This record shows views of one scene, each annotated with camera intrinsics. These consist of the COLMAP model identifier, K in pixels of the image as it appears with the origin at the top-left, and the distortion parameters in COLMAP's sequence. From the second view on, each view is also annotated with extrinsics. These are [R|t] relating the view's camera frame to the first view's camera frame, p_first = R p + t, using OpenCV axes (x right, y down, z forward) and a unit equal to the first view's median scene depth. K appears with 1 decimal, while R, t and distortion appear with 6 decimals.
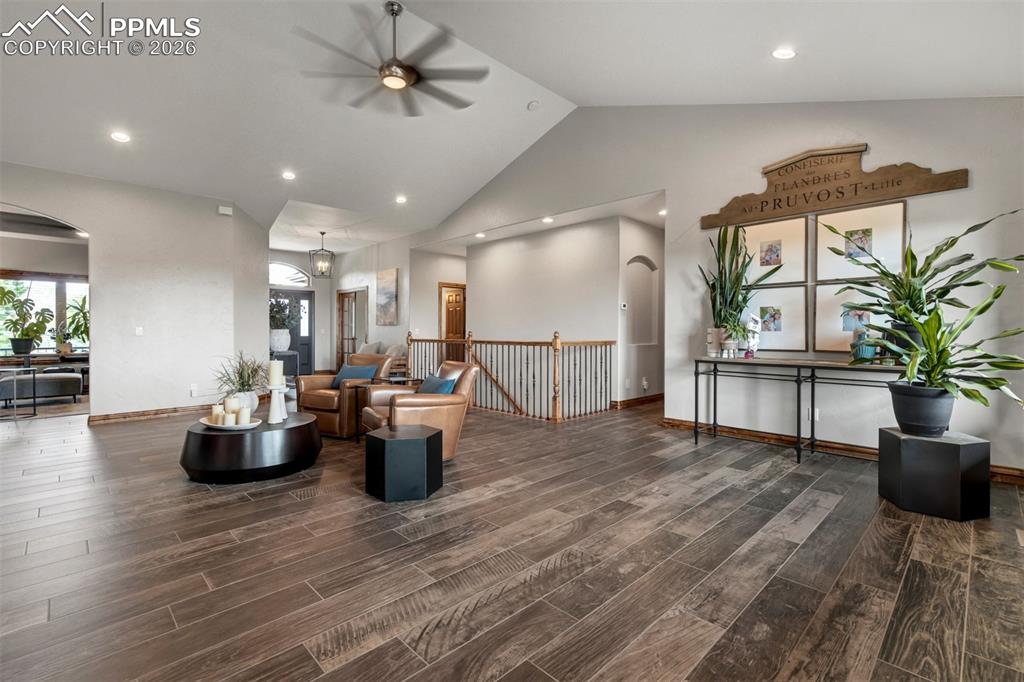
lens RADIAL K [[468.0, 0, 512.5], [0, 468.0, 334.7], [0, 0, 1]] dist [-0.001899, -0.000600]
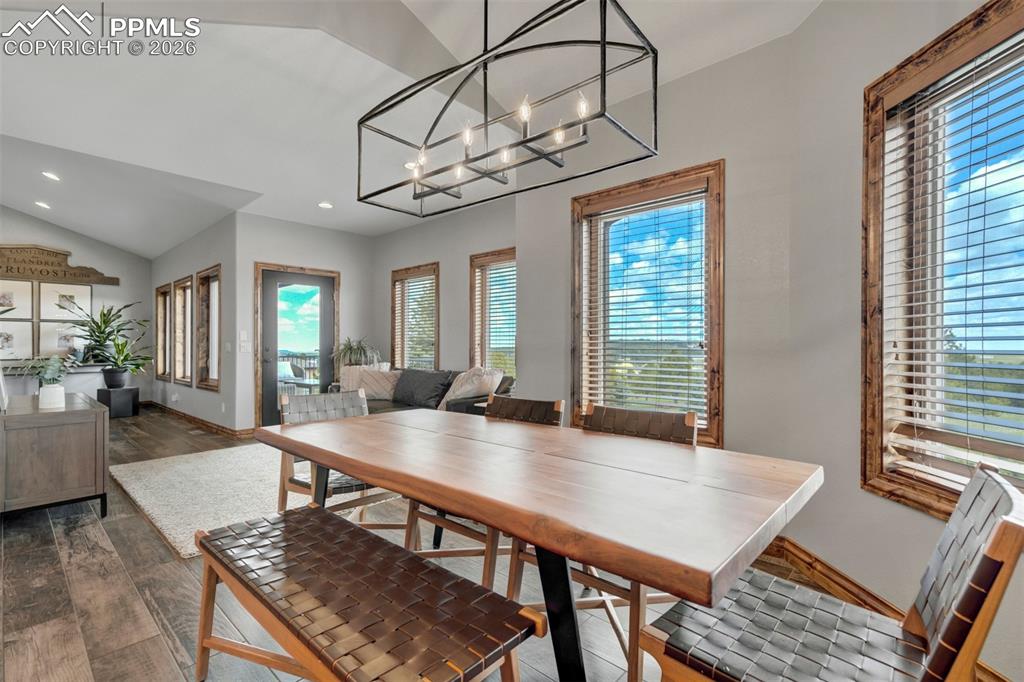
lens RADIAL K [[468.0, 0, 507.6], [0, 468.0, 346.3], [0, 0, 1]] dist [-0.001899, -0.000600]
pose [[-0.048154, -0.004841, 0.998828, -1.321744], [0.011766, 0.999916, 0.005414, -0.000715], [-0.998771, 0.012013, -0.048093, -0.752748]]
